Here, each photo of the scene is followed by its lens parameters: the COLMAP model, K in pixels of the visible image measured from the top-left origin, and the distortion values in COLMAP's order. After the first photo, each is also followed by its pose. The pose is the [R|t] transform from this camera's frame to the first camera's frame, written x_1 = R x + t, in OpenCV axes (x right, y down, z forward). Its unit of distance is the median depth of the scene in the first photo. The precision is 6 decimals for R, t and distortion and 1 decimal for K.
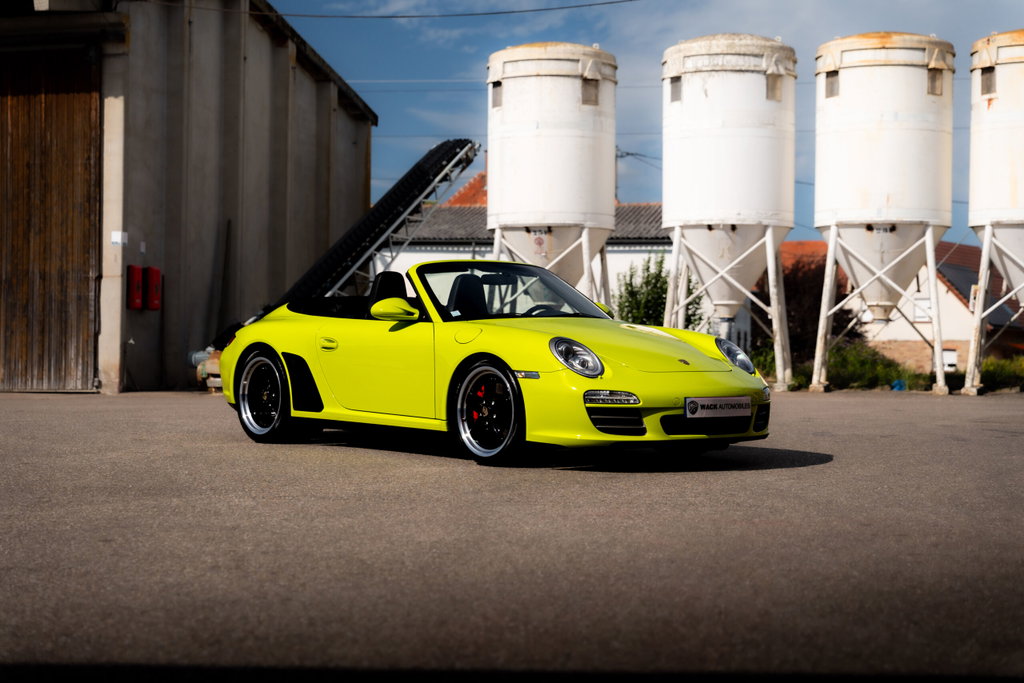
lens RADIAL K [[1850.7, 0, 509.4], [0, 1850.7, 342.5], [0, 0, 1]] dist [0.190755, 0.000000]
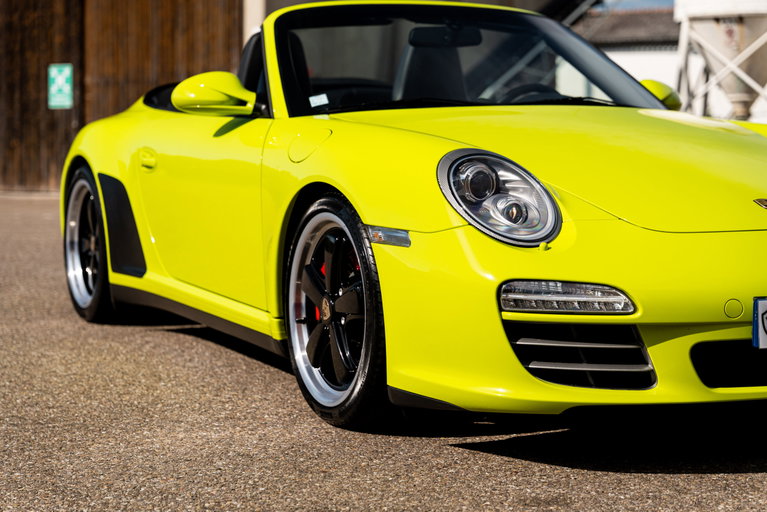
lens RADIAL K [[1520.3, 0, 389.2], [0, 1520.3, 257.8], [0, 0, 1]] dist [0.080274, 0.000000]
pose [[0.972216, 0.012771, -0.233736, 0.092869], [0.005274, 0.997062, 0.076412, -0.004892], [0.234025, -0.075521, 0.969293, 0.643628]]
